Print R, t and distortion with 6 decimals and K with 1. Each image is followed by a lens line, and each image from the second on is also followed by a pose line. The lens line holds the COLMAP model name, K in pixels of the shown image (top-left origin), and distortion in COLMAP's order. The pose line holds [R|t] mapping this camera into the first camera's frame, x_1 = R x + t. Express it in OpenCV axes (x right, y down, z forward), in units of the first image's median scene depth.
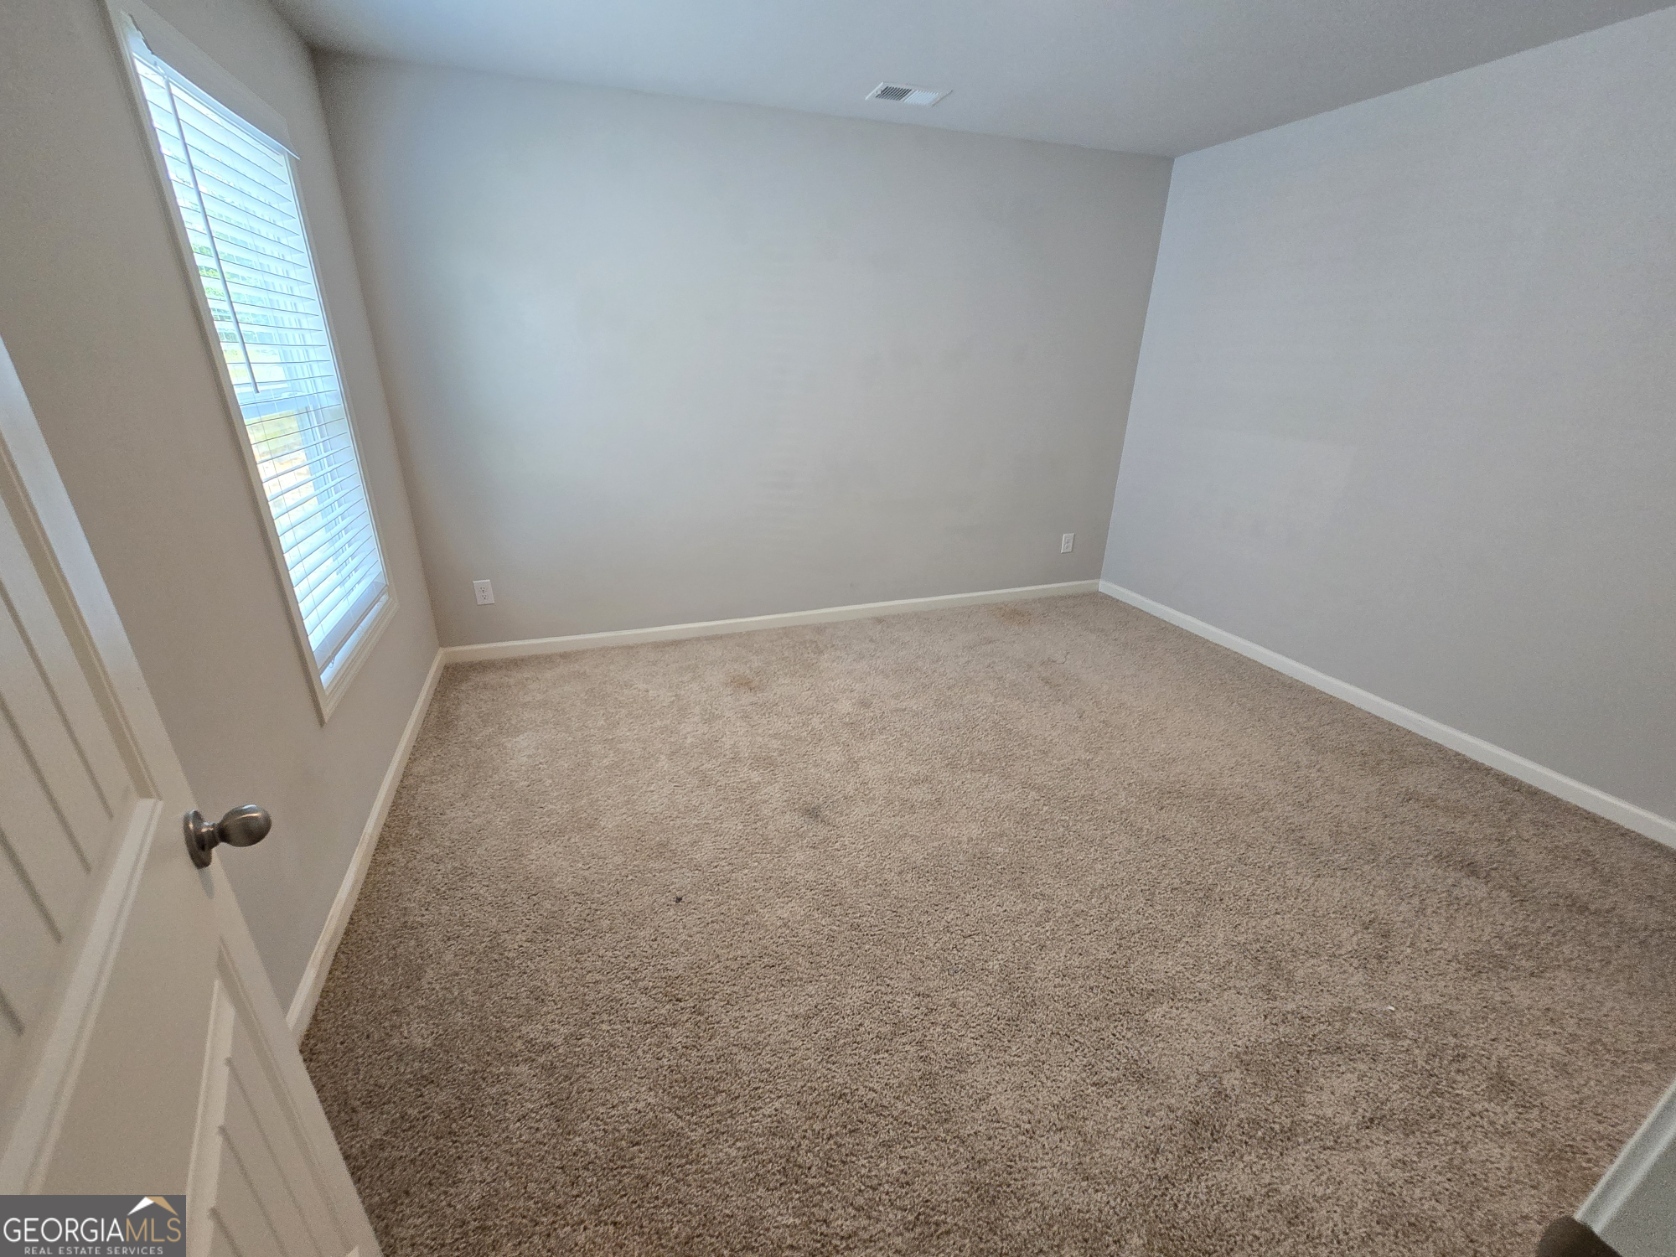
lens RADIAL K [[683.7, 0, 835.3], [0, 683.7, 637.4], [0, 0, 1]] dist [0.001434, 0.000128]
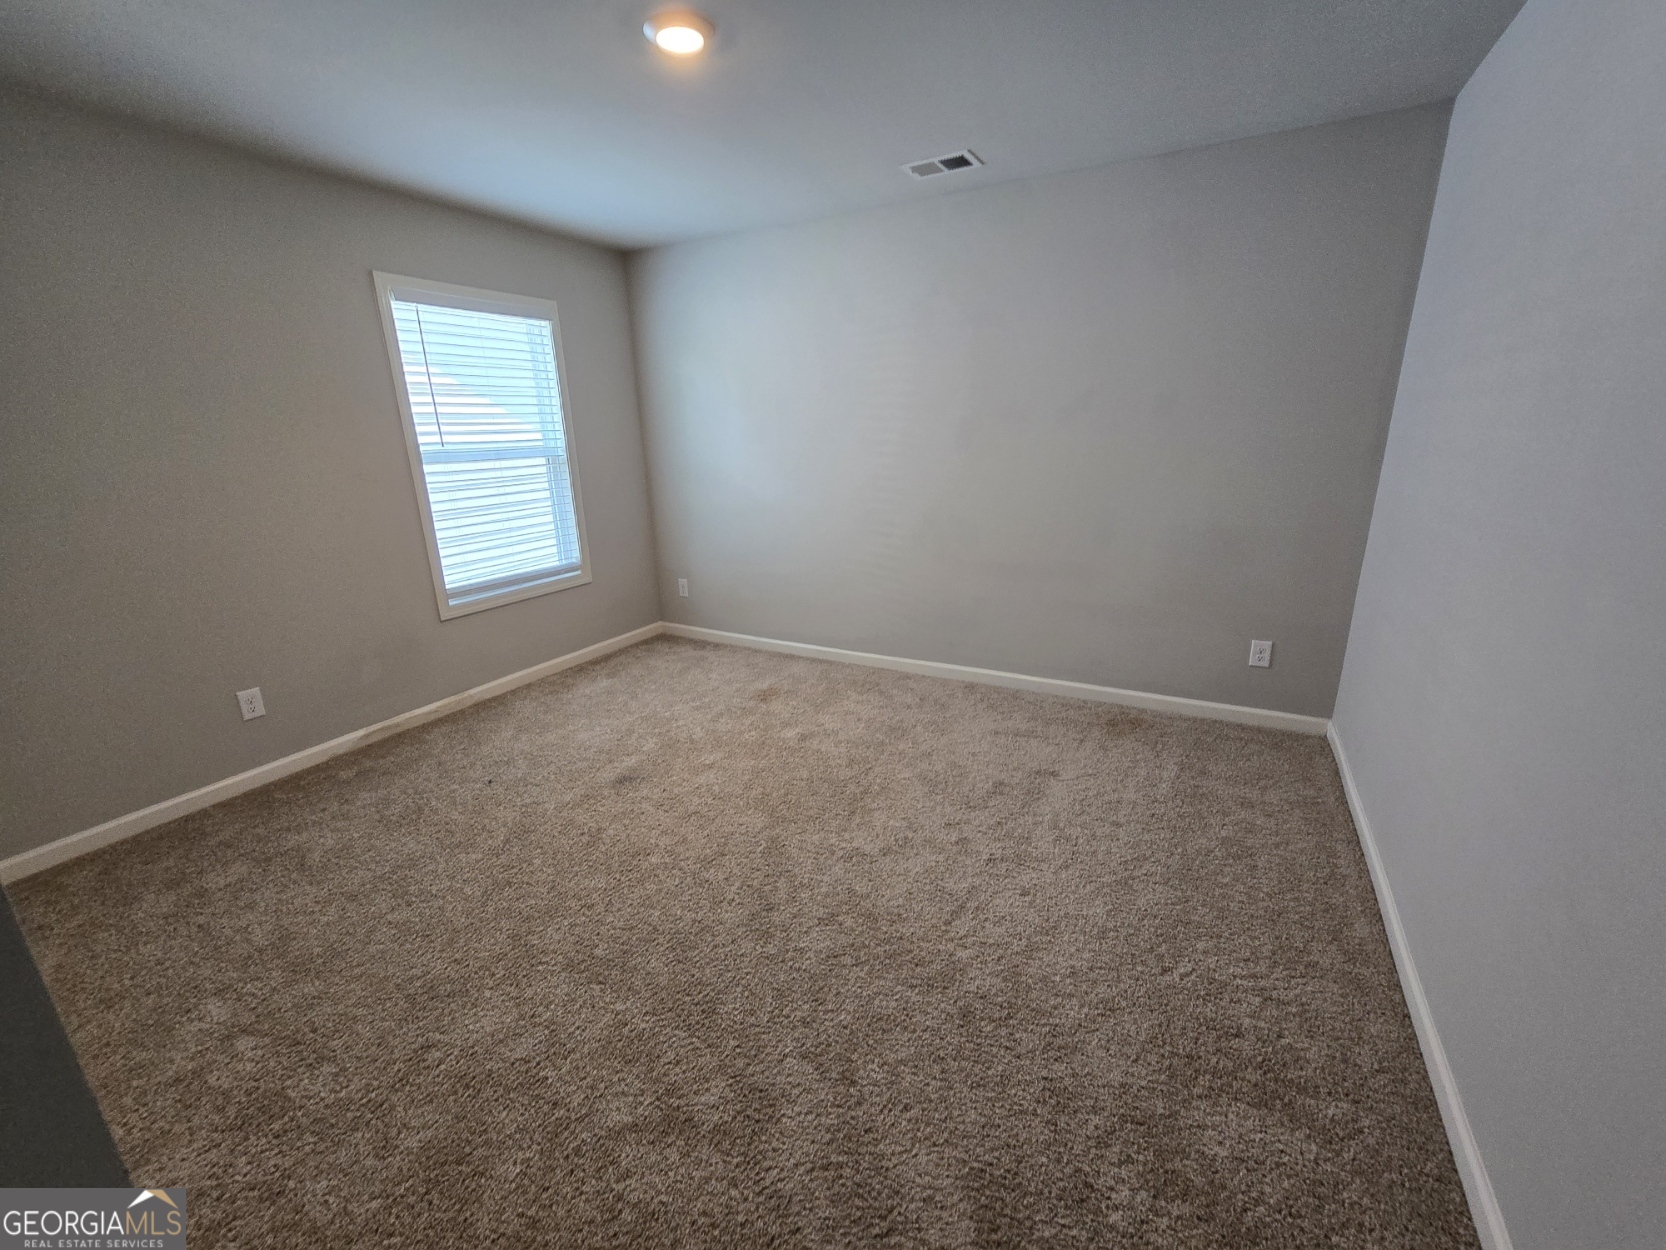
lens RADIAL K [[679.6, 0, 838.7], [0, 679.6, 628.9], [0, 0, 1]] dist [0.001434, 0.000128]
pose [[0.676988, 0.182453, -0.713020, 0.718578], [-0.250507, 0.968064, 0.009867, -0.078655], [0.692050, 0.171937, 0.701074, 0.251743]]
